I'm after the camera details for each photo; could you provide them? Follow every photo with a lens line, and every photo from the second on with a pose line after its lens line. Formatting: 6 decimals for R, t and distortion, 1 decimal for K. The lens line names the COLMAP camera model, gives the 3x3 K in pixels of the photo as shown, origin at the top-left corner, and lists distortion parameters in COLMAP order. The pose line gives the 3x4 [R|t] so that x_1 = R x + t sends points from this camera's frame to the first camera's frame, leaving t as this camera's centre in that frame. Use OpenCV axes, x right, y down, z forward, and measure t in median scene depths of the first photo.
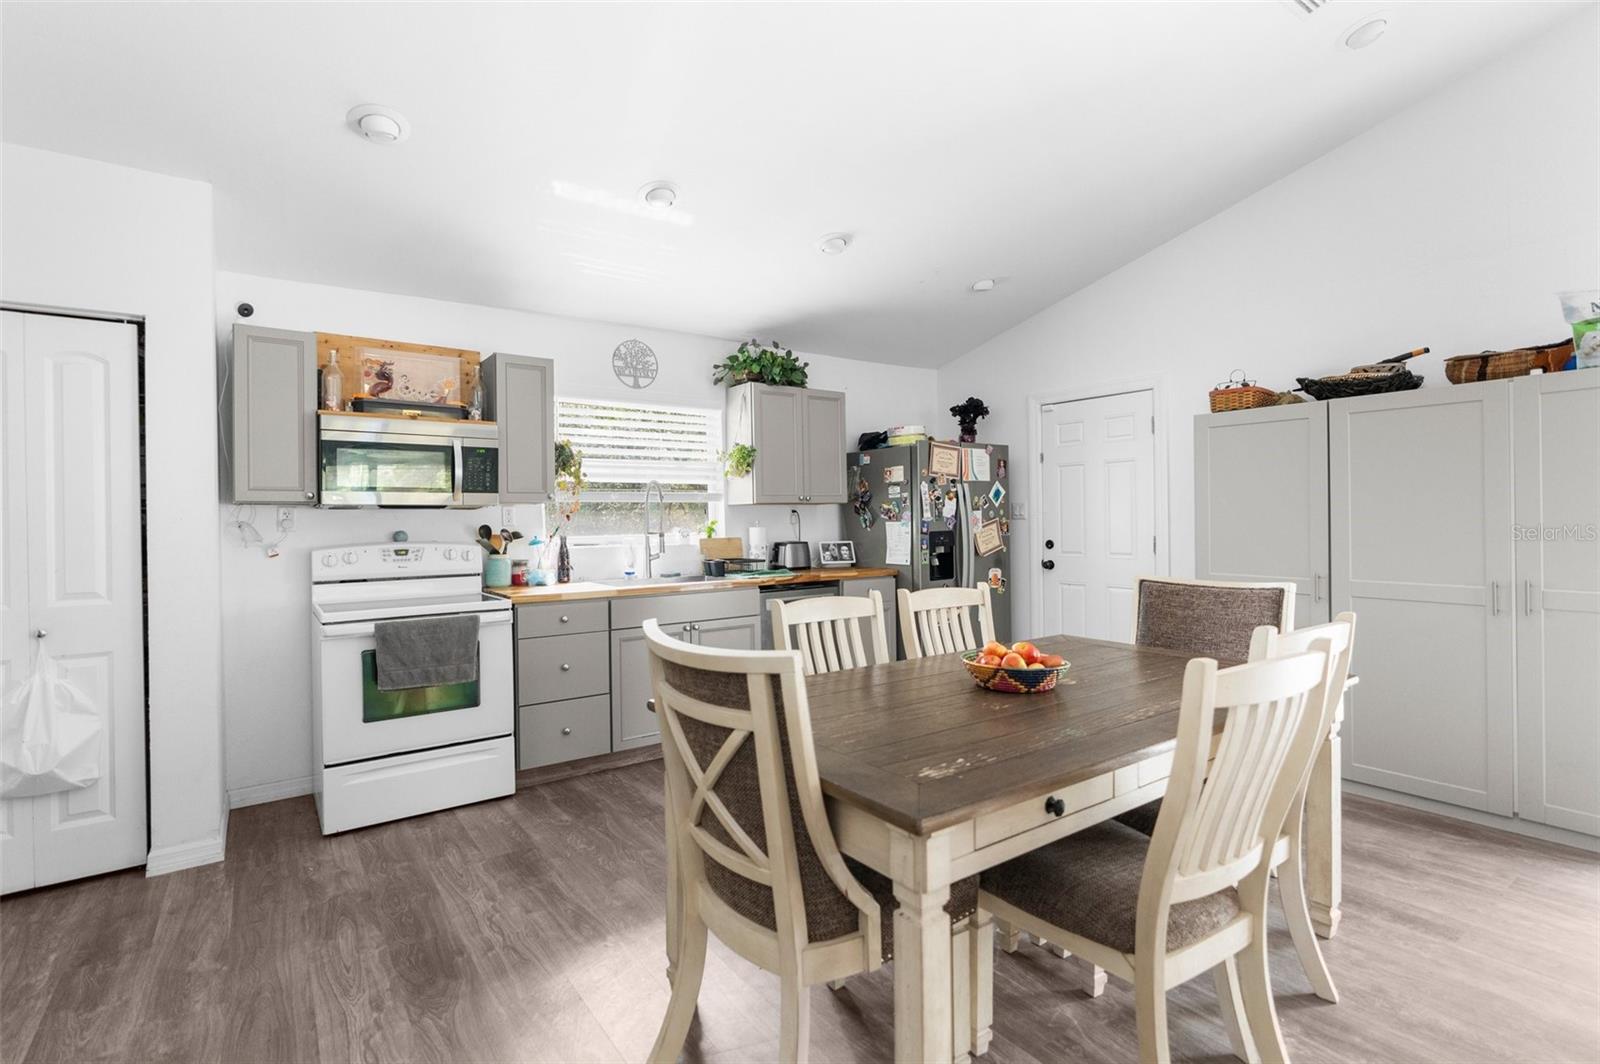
lens RADIAL K [[733.0, 0, 772.1], [0, 733.0, 523.5], [0, 0, 1]] dist [-0.009852, 0.005380]
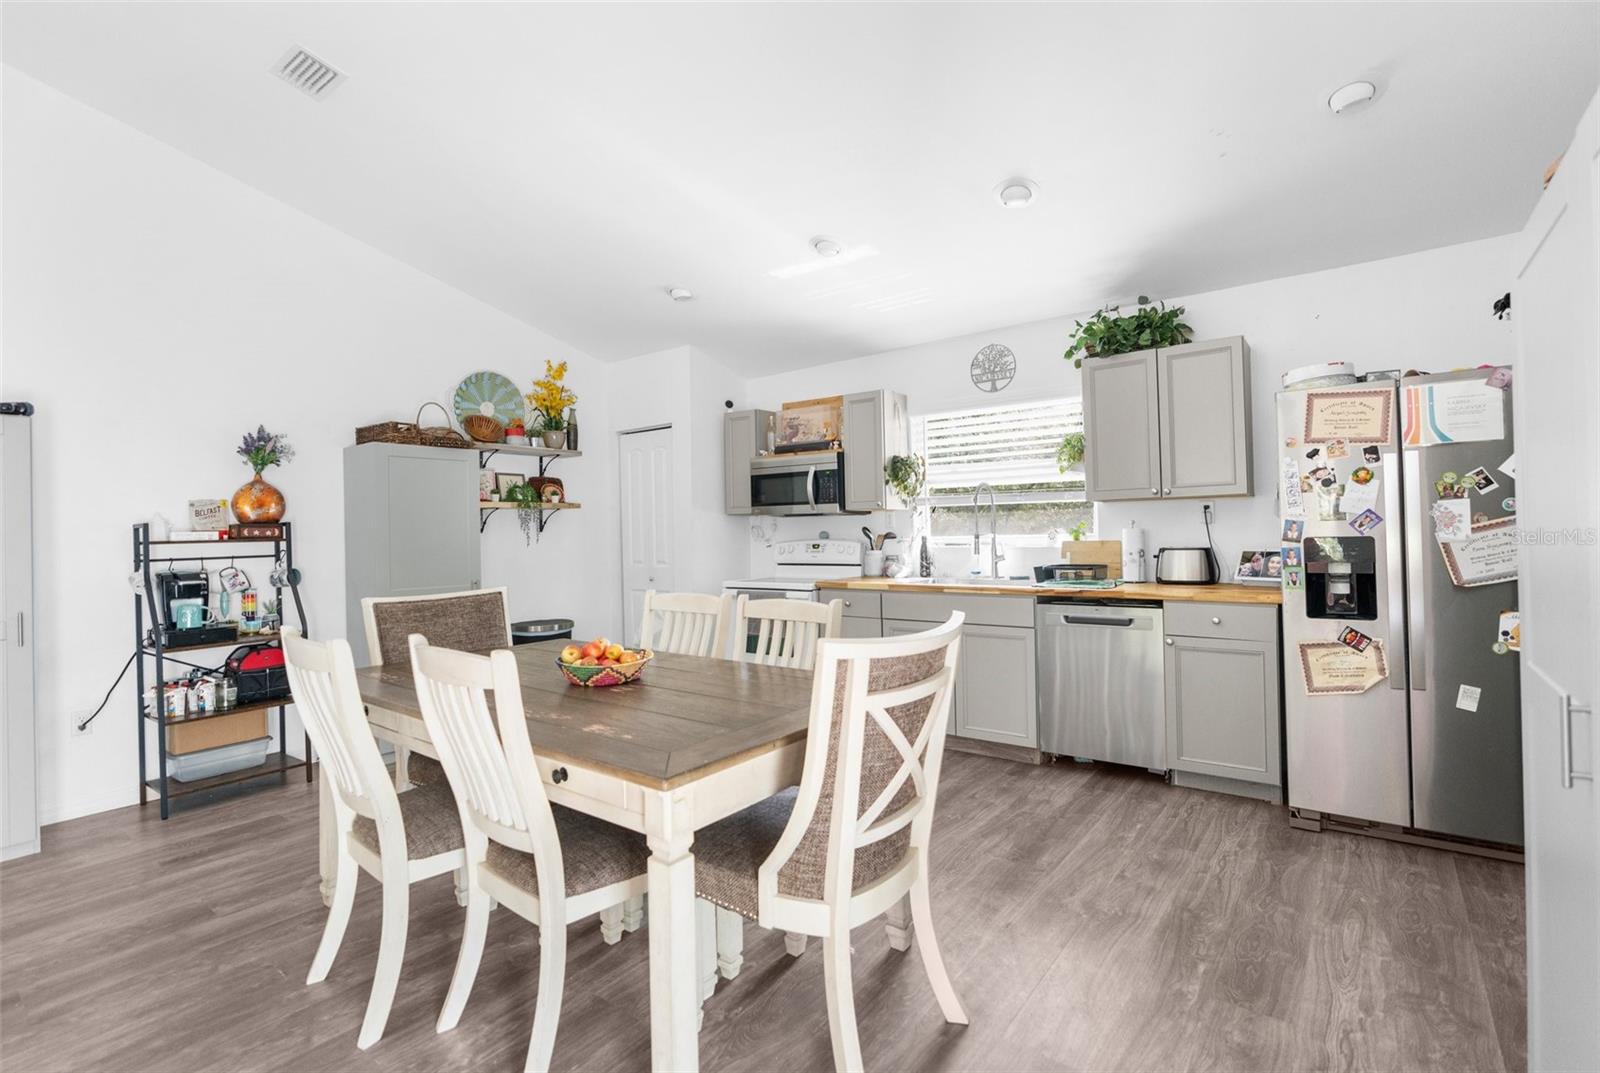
lens RADIAL K [[733.0, 0, 826.6], [0, 733.0, 525.2], [0, 0, 1]] dist [-0.009852, 0.005380]
pose [[0.333282, 0.000855, -0.942827, 0.696220], [0.011333, 0.999924, 0.004913, -0.007327], [0.942759, -0.012322, 0.333247, 0.442742]]
